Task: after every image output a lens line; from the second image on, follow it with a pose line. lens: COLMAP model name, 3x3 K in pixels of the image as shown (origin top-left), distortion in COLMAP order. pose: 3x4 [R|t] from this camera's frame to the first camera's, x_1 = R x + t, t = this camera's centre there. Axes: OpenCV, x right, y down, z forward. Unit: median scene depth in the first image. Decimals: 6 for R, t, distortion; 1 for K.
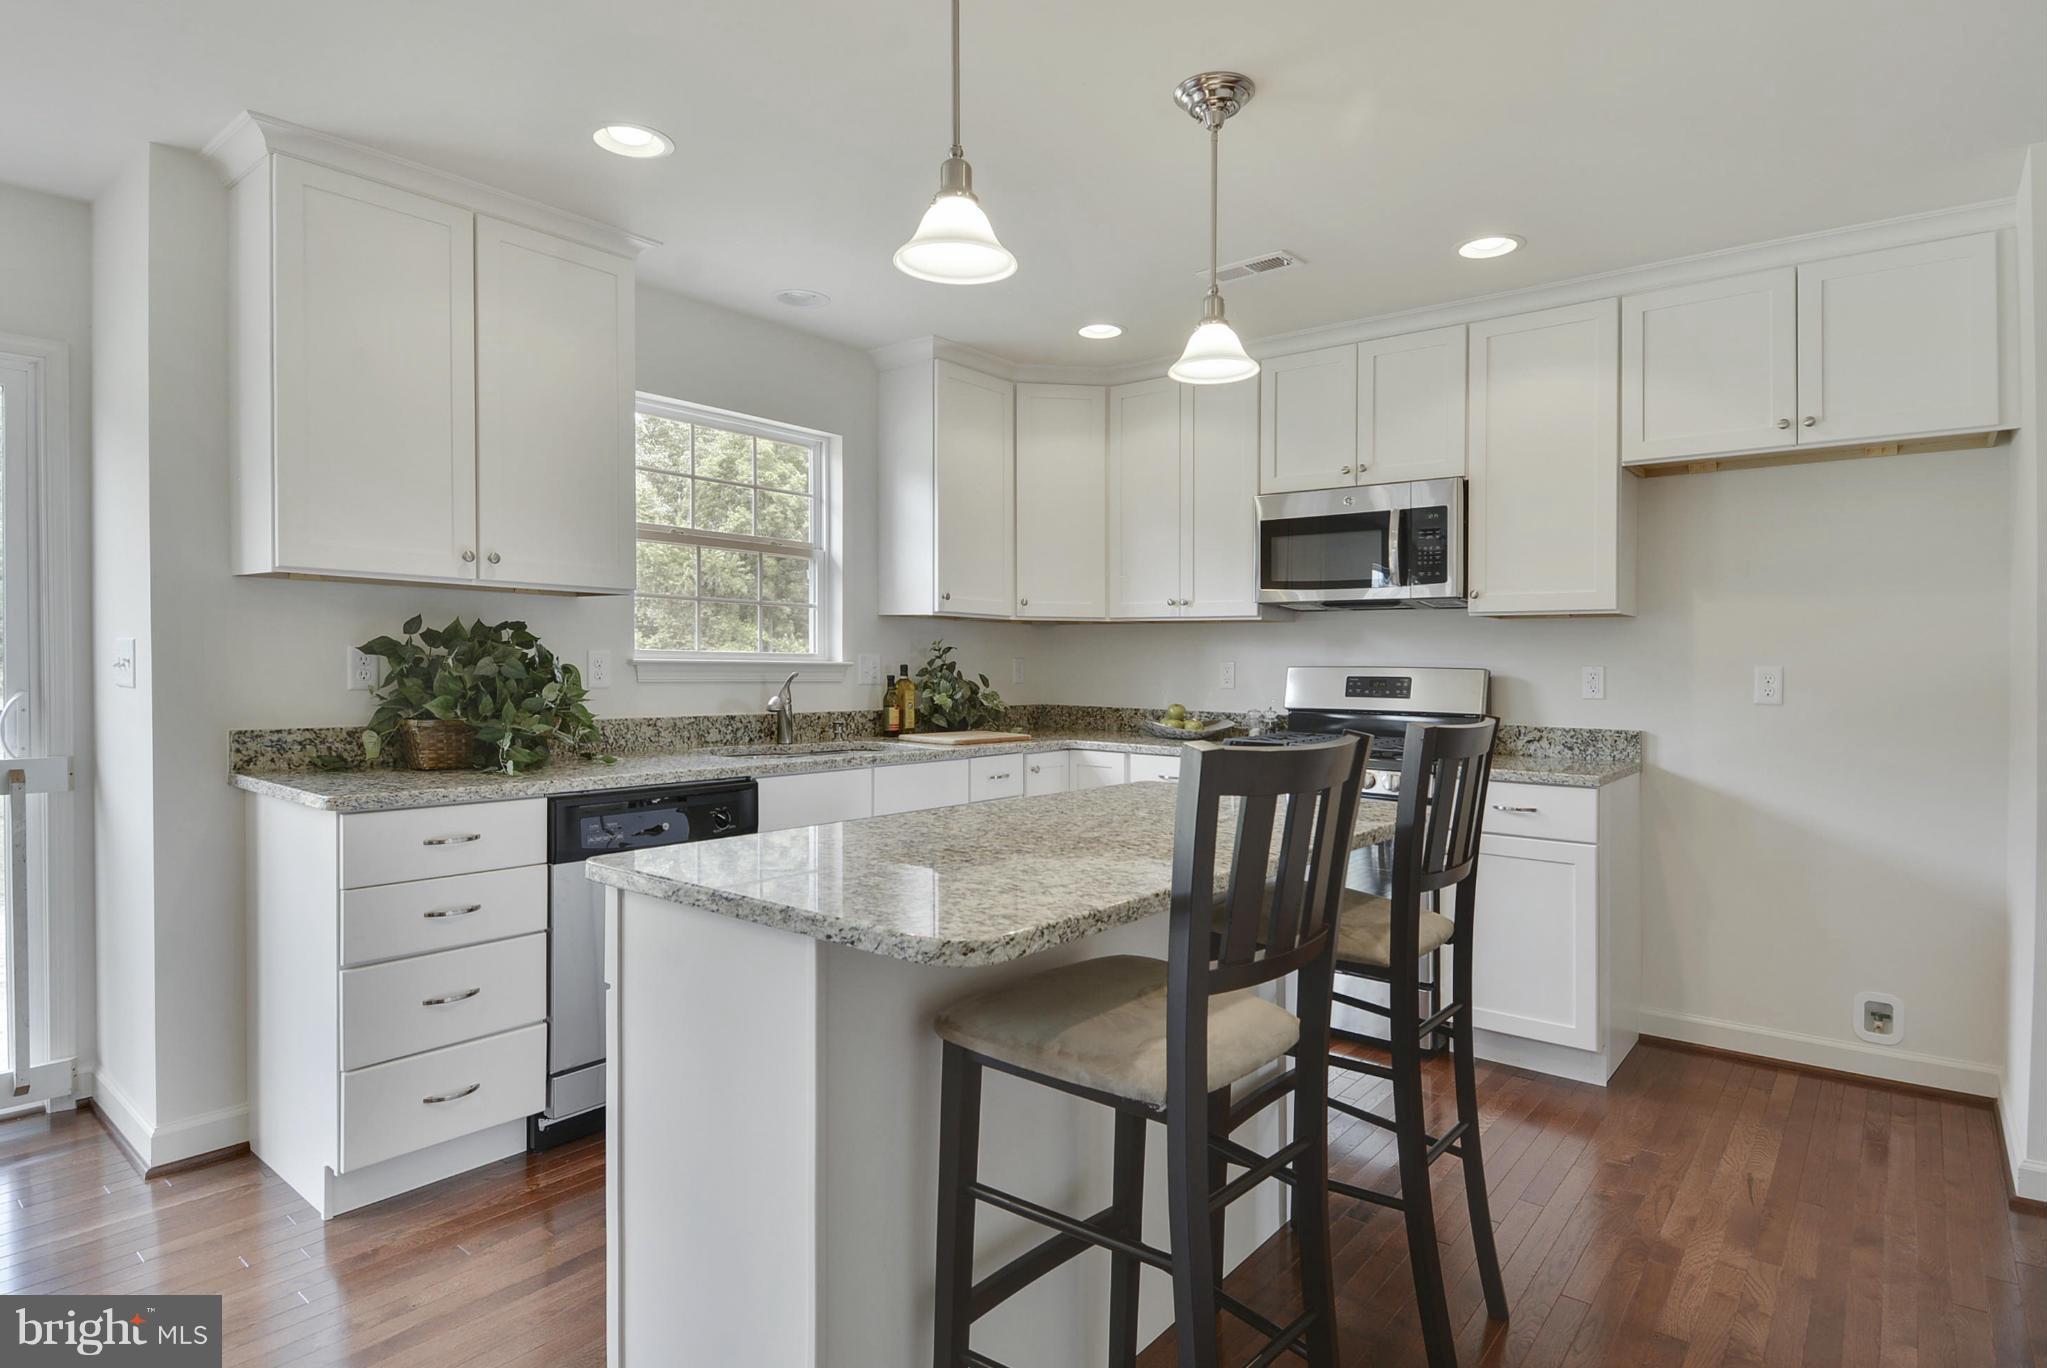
lens RADIAL K [[1078.9, 0, 1027.6], [0, 1078.9, 626.3], [0, 0, 1]] dist [0.011775, -0.011399]
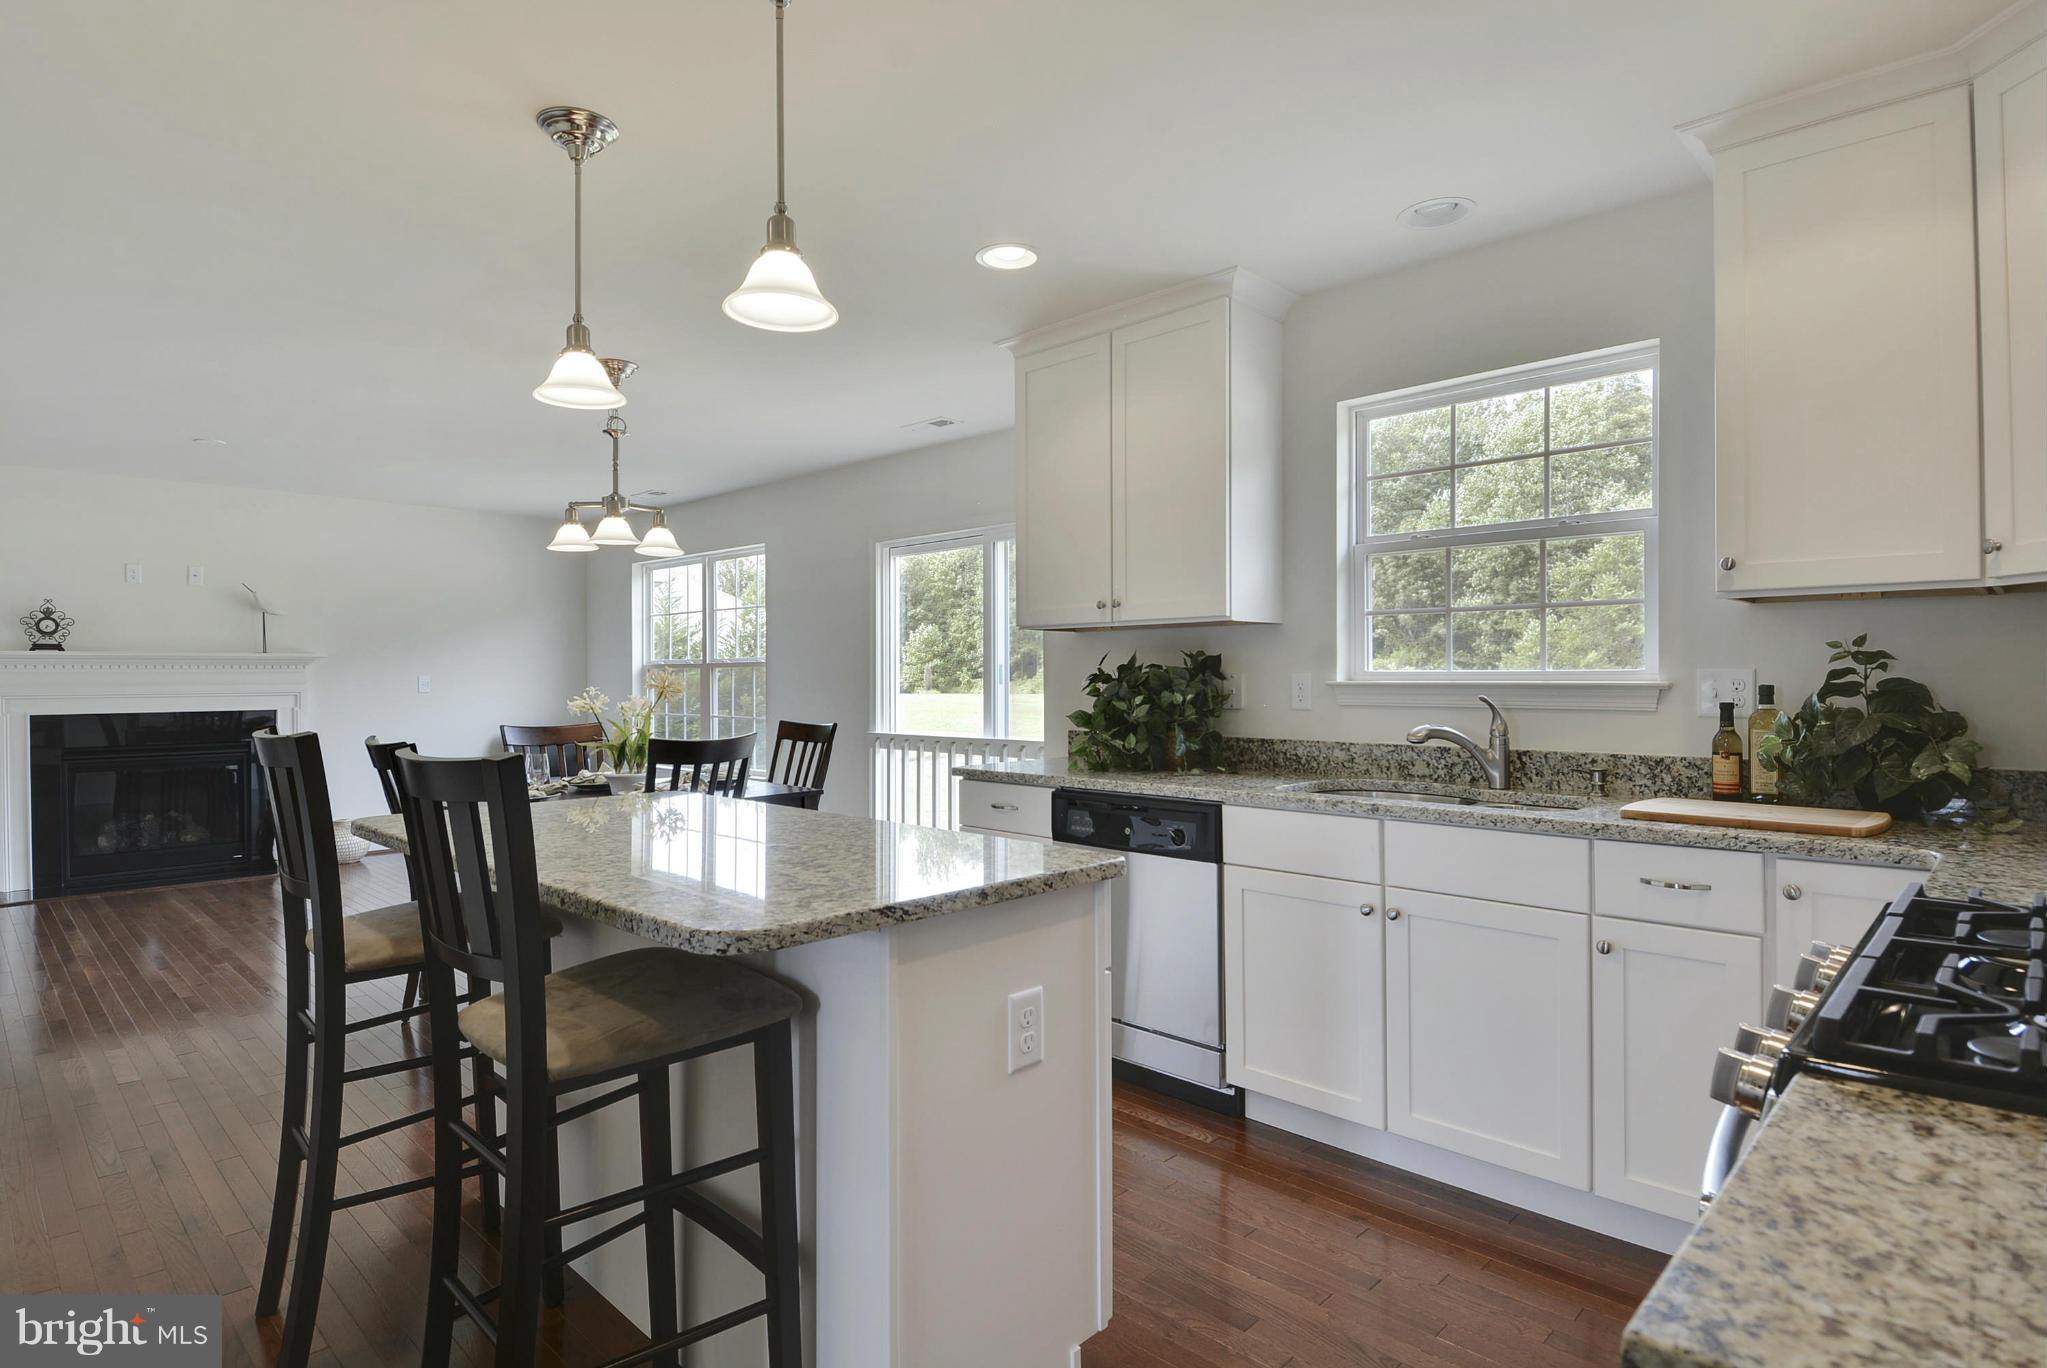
lens RADIAL K [[1064.4, 0, 1007.3], [0, 1064.4, 695.7], [0, 0, 1]] dist [-0.012687, -0.002221]
pose [[-0.095980, 0.002519, -0.995380, 0.573548], [0.030970, 0.999520, -0.000456, 0.033296], [0.994901, -0.030871, -0.096012, 0.749496]]
